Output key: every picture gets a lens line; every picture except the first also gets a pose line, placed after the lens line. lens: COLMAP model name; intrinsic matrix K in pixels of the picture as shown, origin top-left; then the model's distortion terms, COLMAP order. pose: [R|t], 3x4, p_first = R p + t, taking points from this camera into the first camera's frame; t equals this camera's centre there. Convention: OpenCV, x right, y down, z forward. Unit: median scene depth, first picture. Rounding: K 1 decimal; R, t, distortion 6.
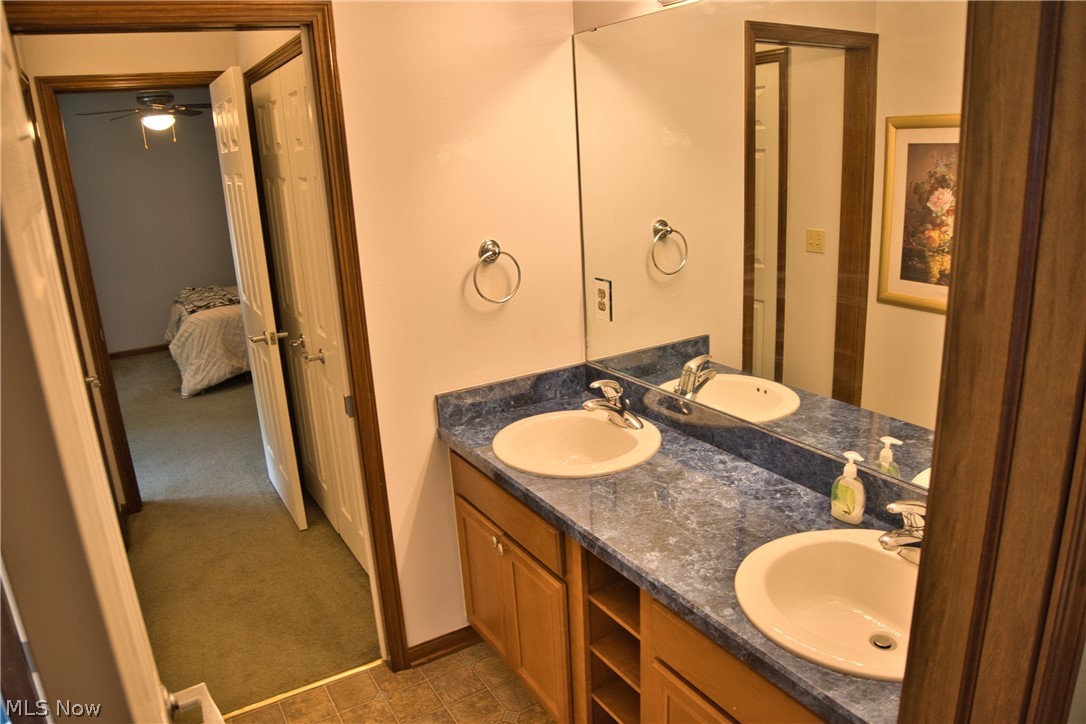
lens RADIAL K [[761.4, 0, 544.4], [0, 761.4, 360.1], [0, 0, 1]] dist [-0.136056, 0.054965]
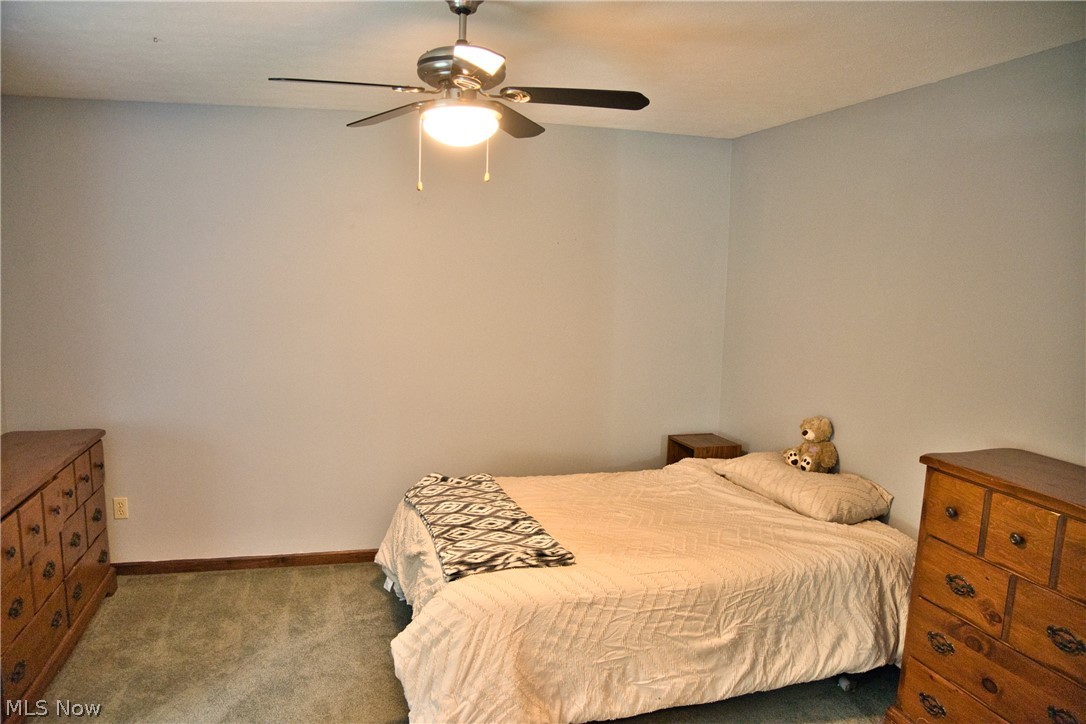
lens RADIAL K [[761.4, 0, 541.6], [0, 761.4, 362.5], [0, 0, 1]] dist [-0.136056, 0.054965]
pose [[0.962374, 0.115218, -0.246093, -0.336684], [-0.149958, 0.980451, -0.127389, -0.139453], [0.226604, 0.159500, 0.960838, 0.575237]]
